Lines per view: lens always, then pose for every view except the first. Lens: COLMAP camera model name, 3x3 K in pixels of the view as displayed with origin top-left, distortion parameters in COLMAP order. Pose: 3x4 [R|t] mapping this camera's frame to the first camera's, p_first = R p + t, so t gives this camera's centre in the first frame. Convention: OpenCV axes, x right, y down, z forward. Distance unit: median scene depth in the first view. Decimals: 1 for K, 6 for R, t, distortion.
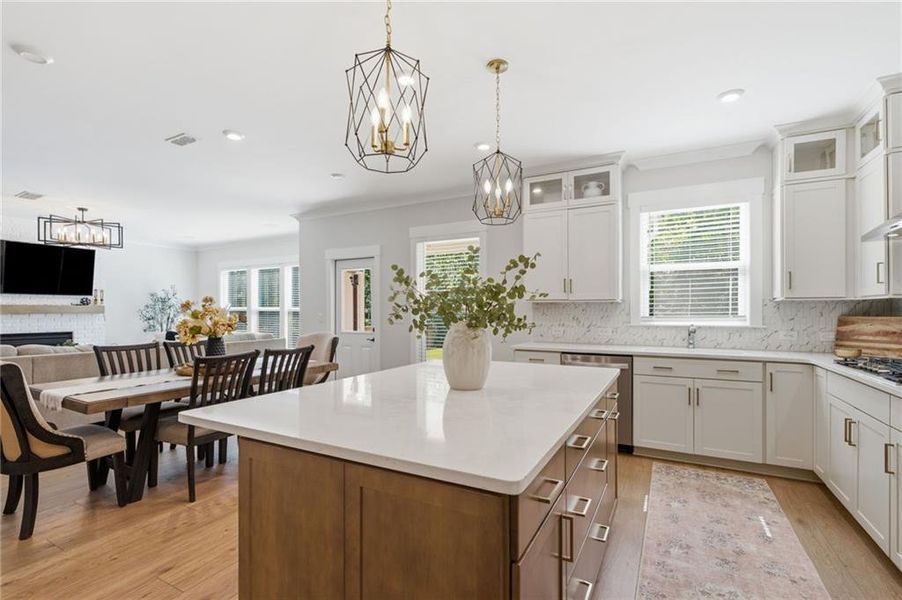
lens RADIAL K [[414.9, 0, 454.5], [0, 414.9, 312.8], [0, 0, 1]] dist [-0.004548, 0.001220]
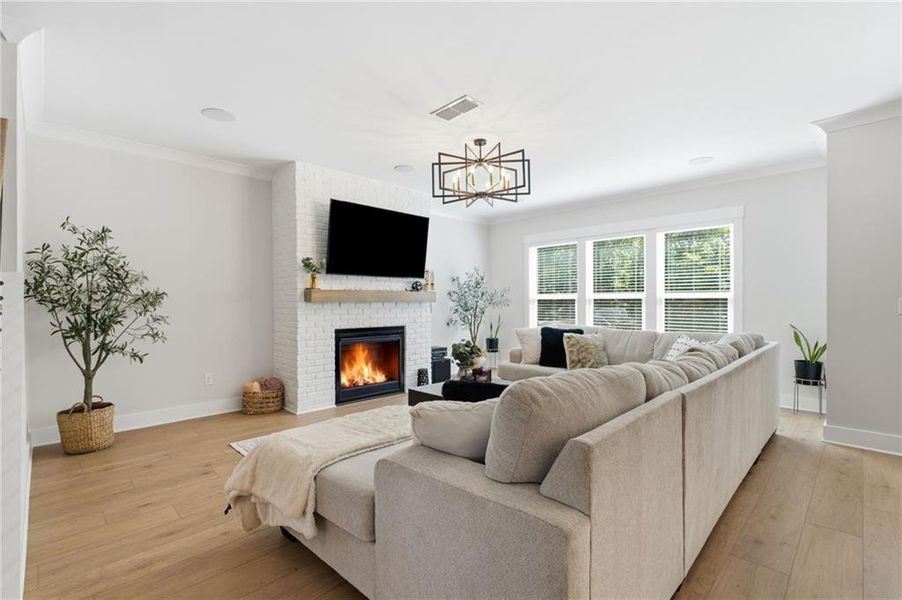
lens RADIAL K [[414.9, 0, 454.2], [0, 414.9, 304.4], [0, 0, 1]] dist [-0.004548, 0.001220]
pose [[0.957059, -0.001534, -0.289891, -0.832131], [0.001028, 0.999998, -0.001900, 0.010474], [0.289893, 0.001521, 0.957058, 0.395938]]
